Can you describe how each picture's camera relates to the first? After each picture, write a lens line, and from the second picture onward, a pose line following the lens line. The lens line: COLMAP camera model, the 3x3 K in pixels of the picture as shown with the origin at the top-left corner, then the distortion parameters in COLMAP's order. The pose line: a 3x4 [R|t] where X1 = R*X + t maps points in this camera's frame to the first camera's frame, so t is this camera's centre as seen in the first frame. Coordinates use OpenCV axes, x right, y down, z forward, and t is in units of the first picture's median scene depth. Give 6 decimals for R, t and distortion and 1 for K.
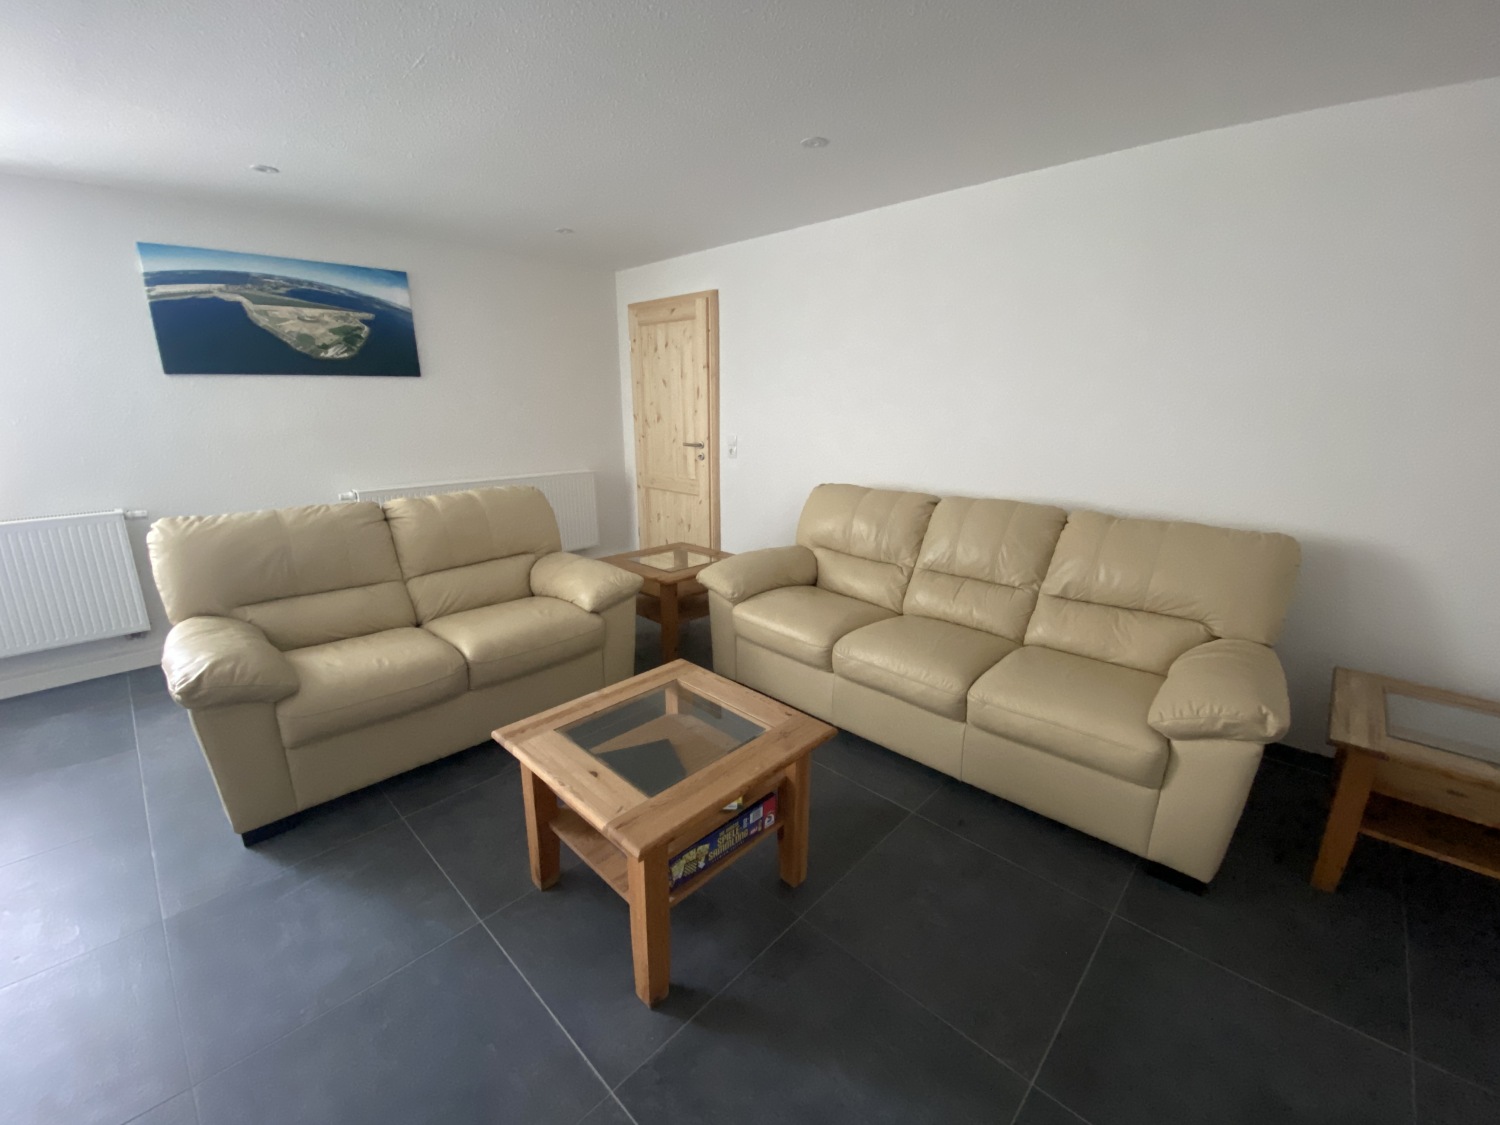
lens RADIAL K [[618.6, 0, 759.4], [0, 618.6, 561.7], [0, 0, 1]] dist [0.022049, -0.021650]
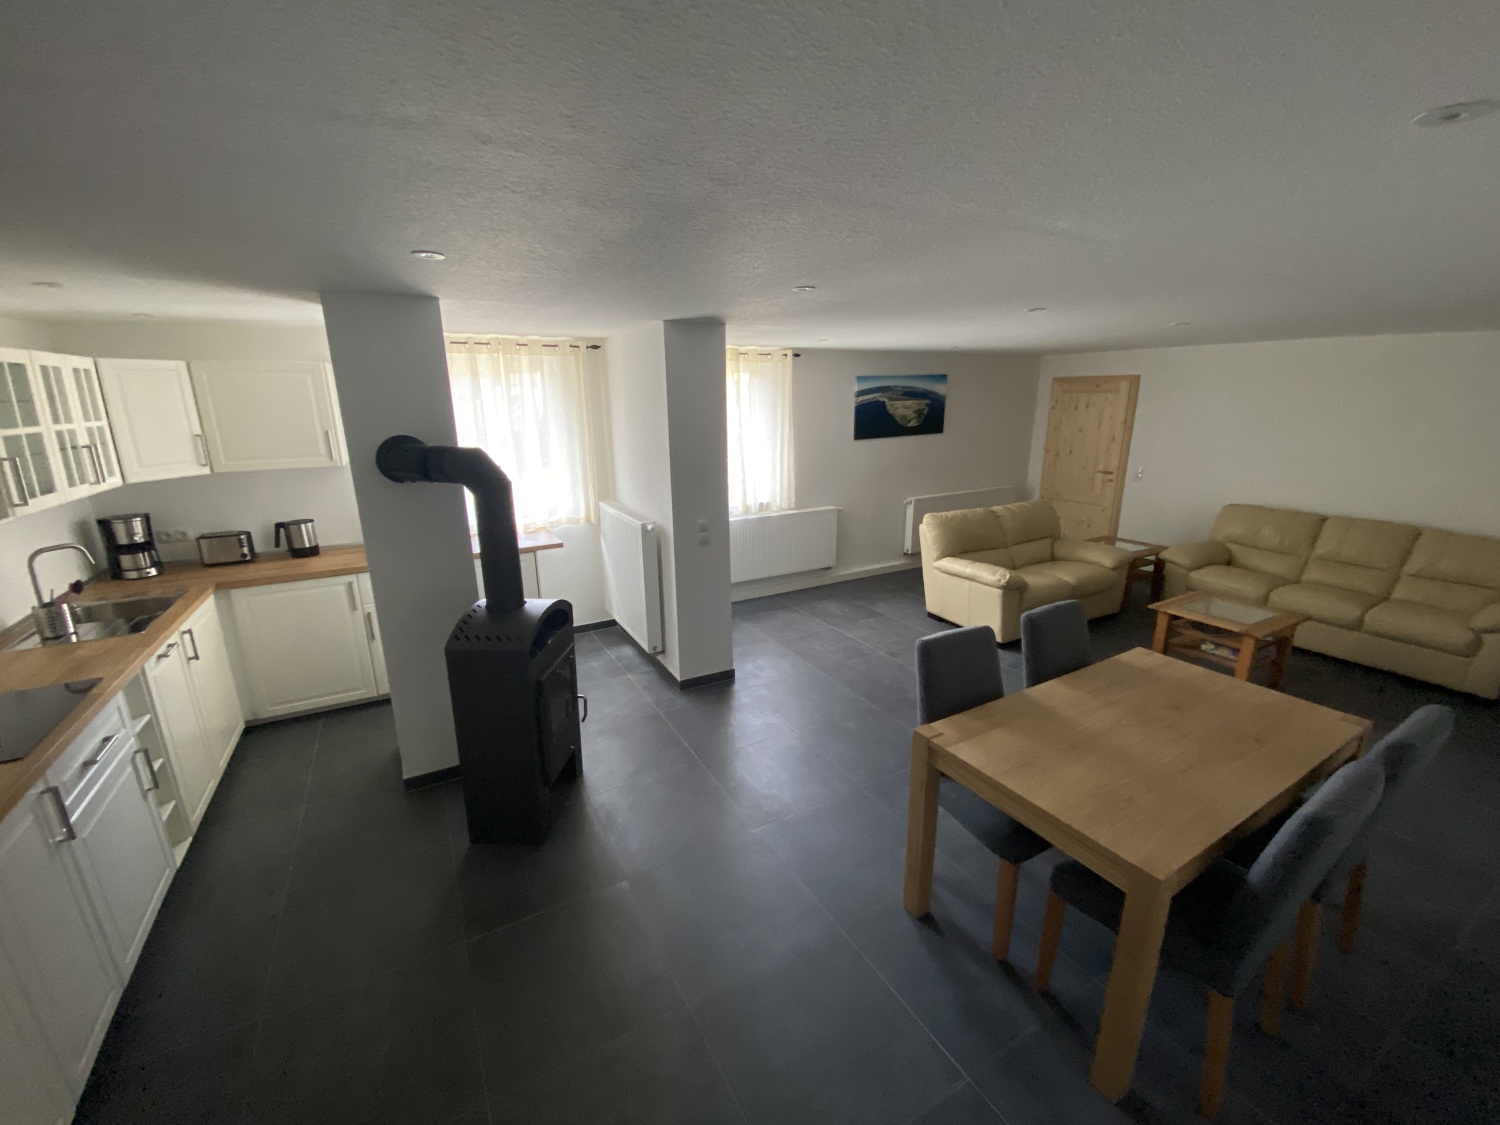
lens RADIAL K [[606.6, 0, 773.7], [0, 606.6, 555.3], [0, 0, 1]] dist [0.016030, -0.019922]
pose [[0.951334, 0.057430, -0.302762, -0.524782], [-0.056850, 0.998325, 0.010735, 0.057841], [0.302871, 0.006999, 0.953006, -0.846579]]
